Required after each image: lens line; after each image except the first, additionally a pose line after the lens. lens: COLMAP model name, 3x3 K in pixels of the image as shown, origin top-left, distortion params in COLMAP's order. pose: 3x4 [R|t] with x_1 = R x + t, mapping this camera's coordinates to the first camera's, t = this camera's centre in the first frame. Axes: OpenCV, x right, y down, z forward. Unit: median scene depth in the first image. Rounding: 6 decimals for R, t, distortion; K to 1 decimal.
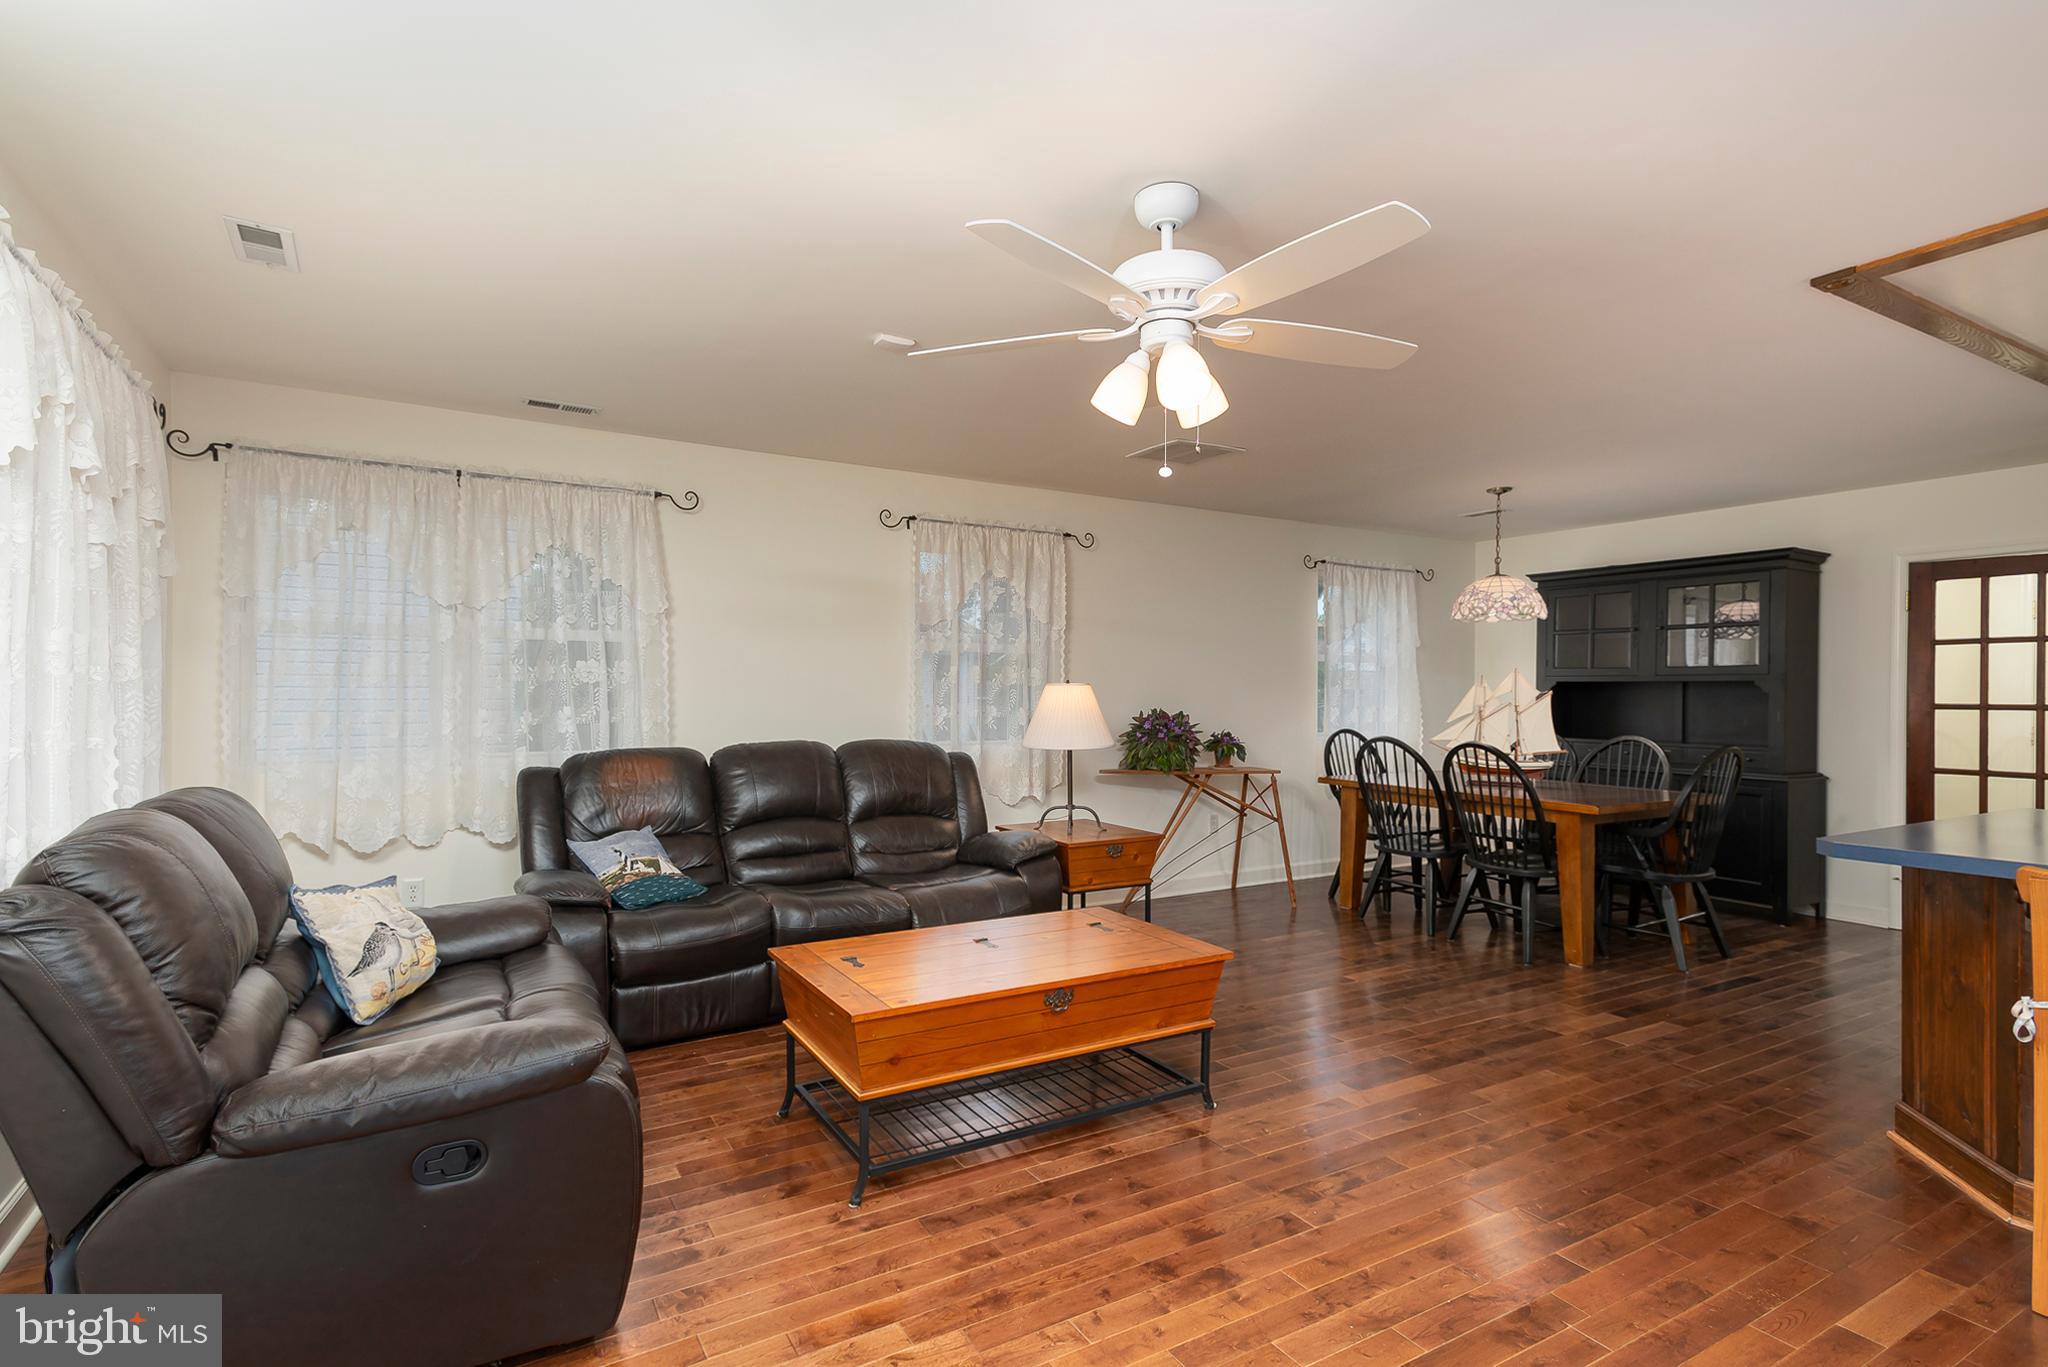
lens RADIAL K [[1020.1, 0, 1012.2], [0, 1020.1, 686.3], [0, 0, 1]] dist [0.038748, -0.000430]
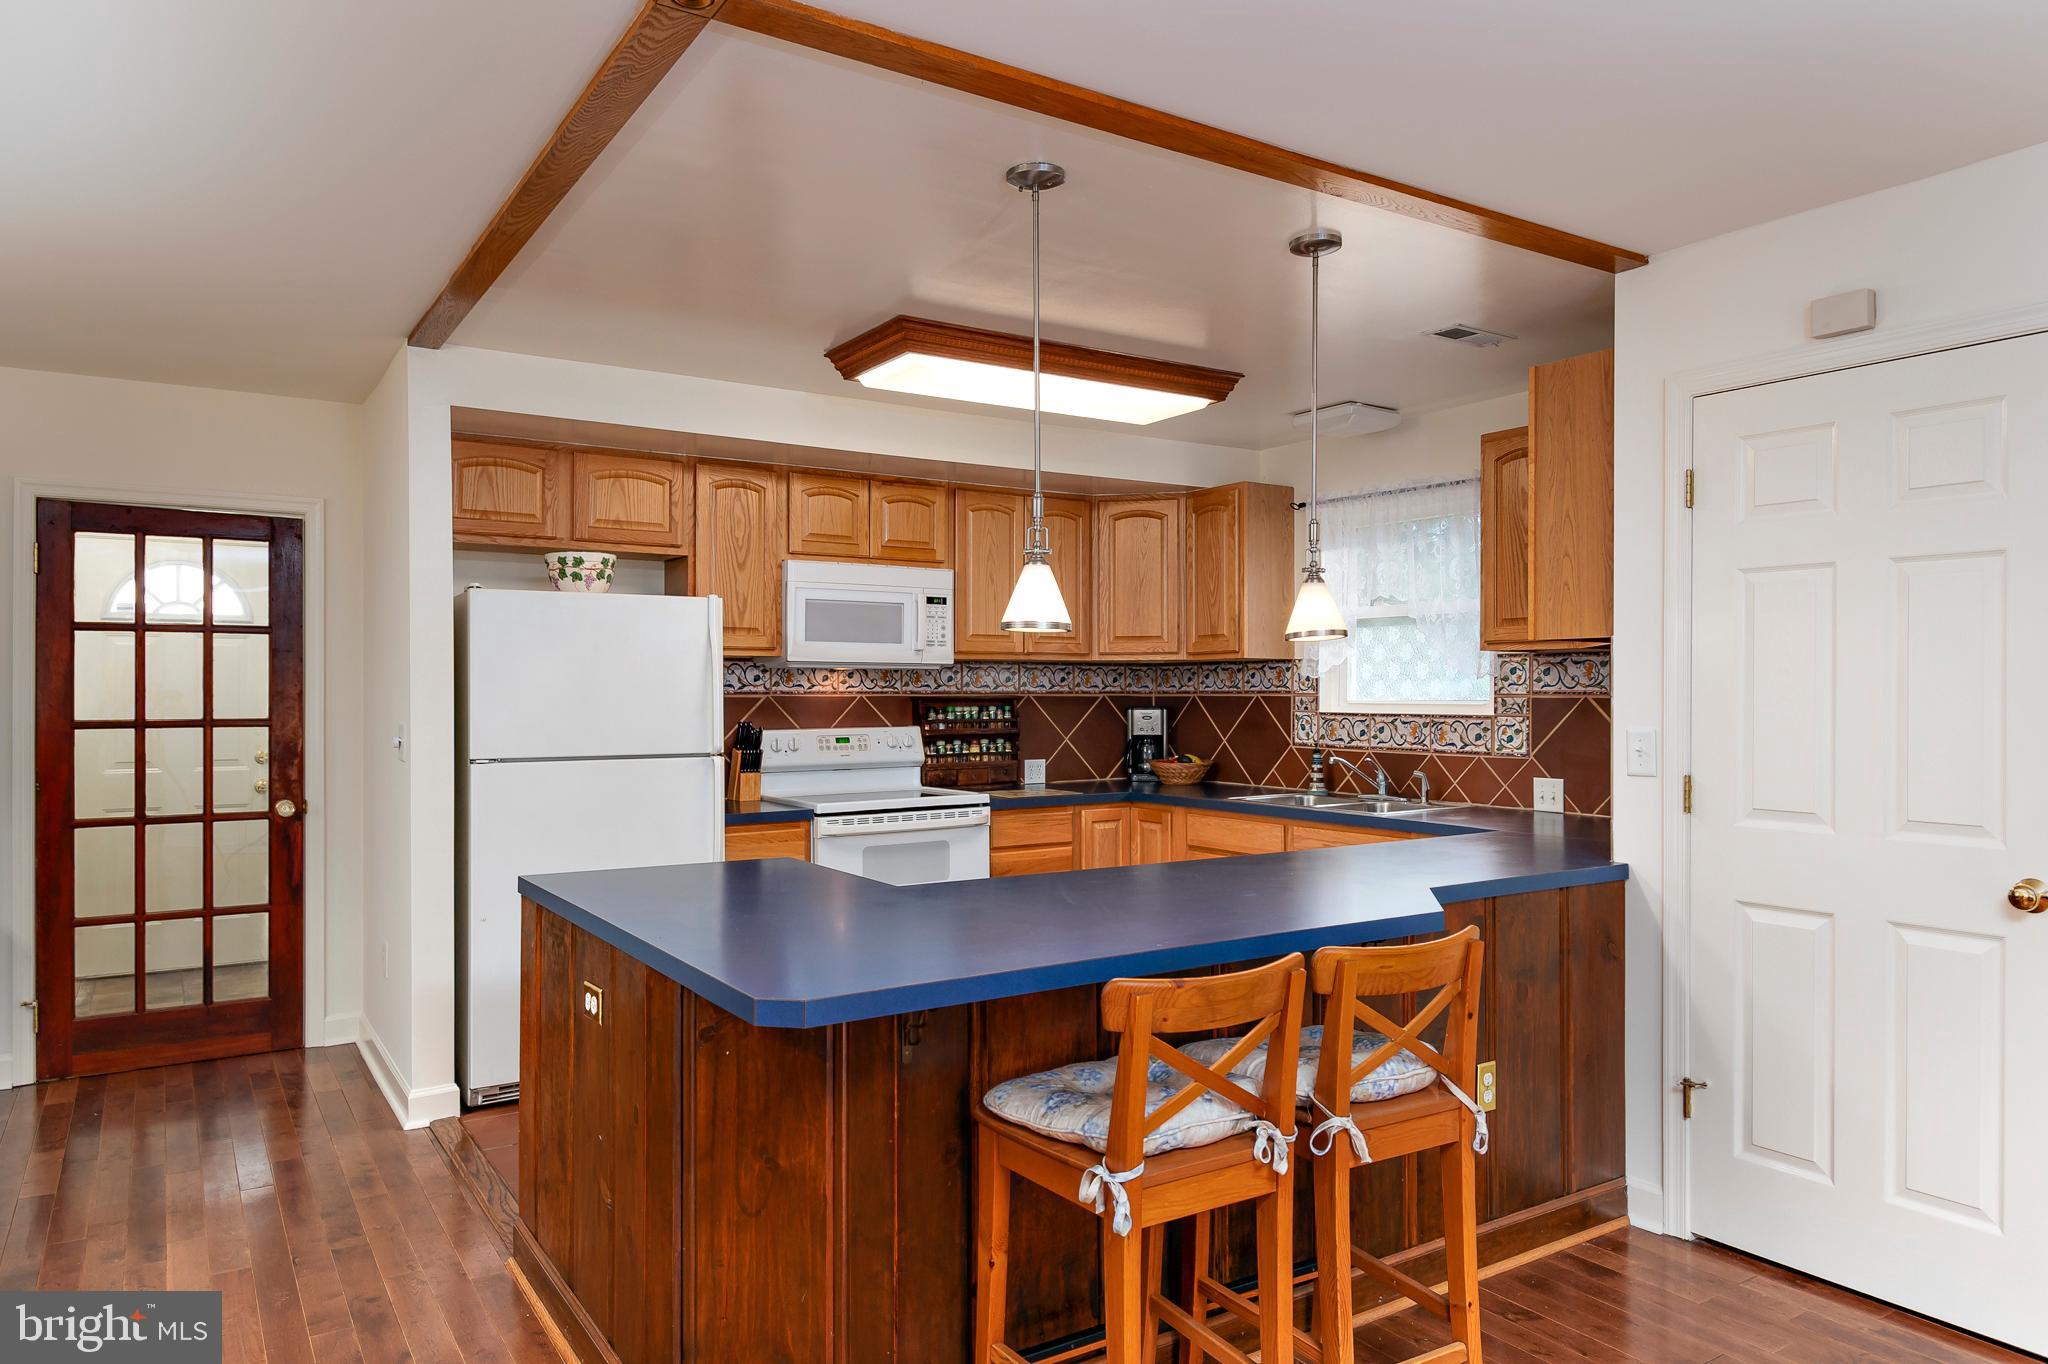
lens RADIAL K [[1315.0, 0, 1024.8], [0, 1315.0, 683.5], [0, 0, 1]] dist [-0.007539, -0.005186]
pose [[-0.046353, 0.000403, 0.998925, 0.043544], [-0.003074, 0.999995, -0.000546, -0.007370], [-0.998920, -0.003096, -0.046352, 0.435146]]
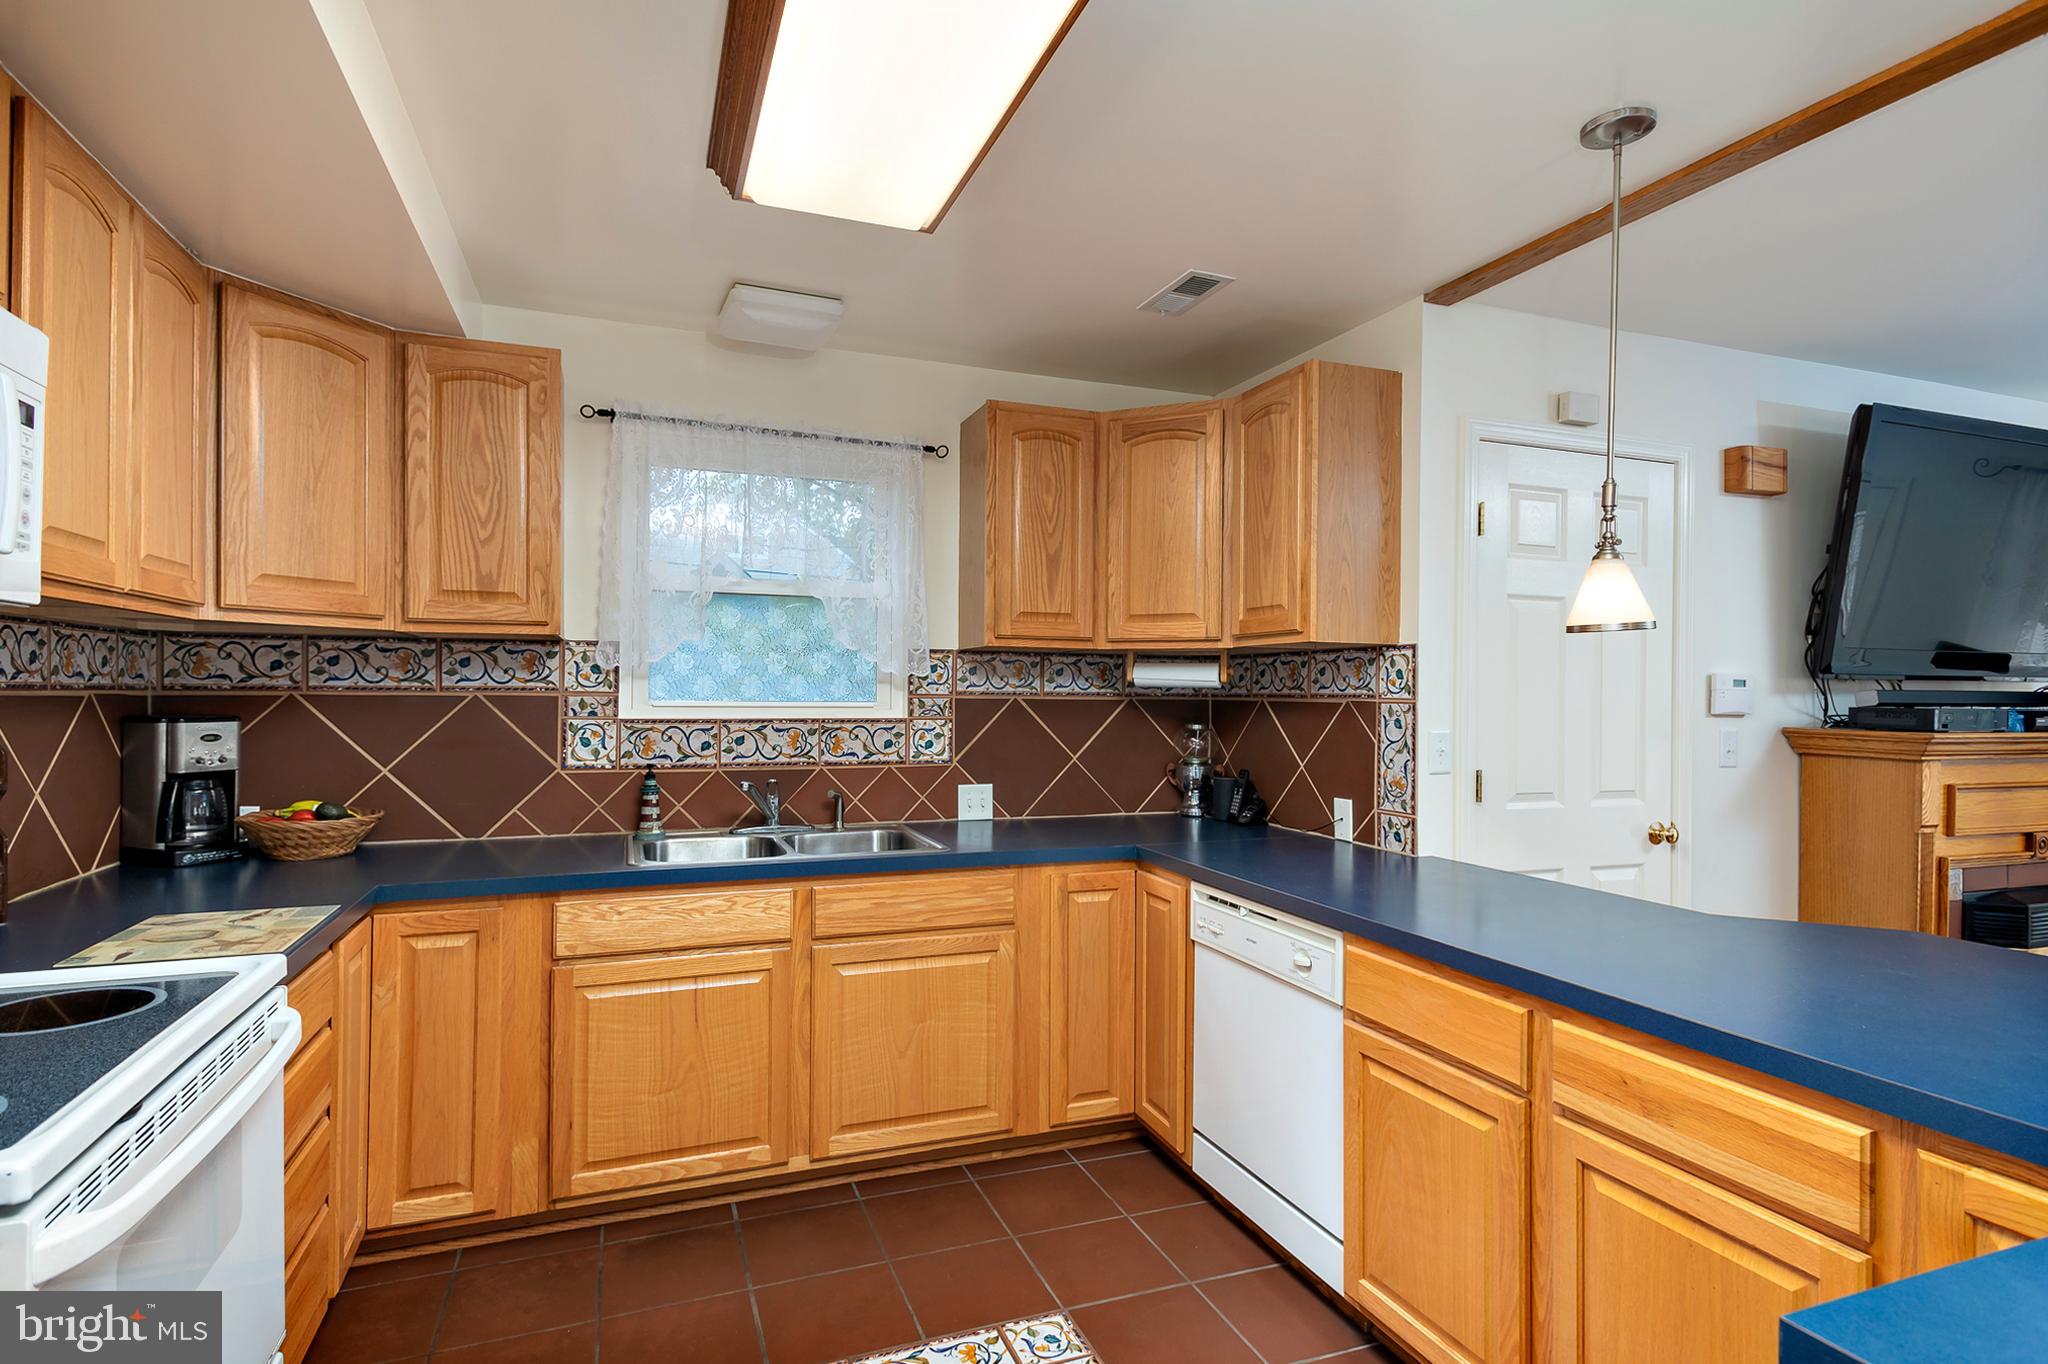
lens RADIAL K [[1041.6, 0, 995.1], [0, 1041.6, 685.3], [0, 0, 1]] dist [0.027493, -0.000455]
pose [[-0.984742, -0.012616, 0.173565, 0.717539], [-0.014144, 0.999871, -0.007573, -0.003332], [-0.173447, -0.009912, -0.984793, 0.664829]]
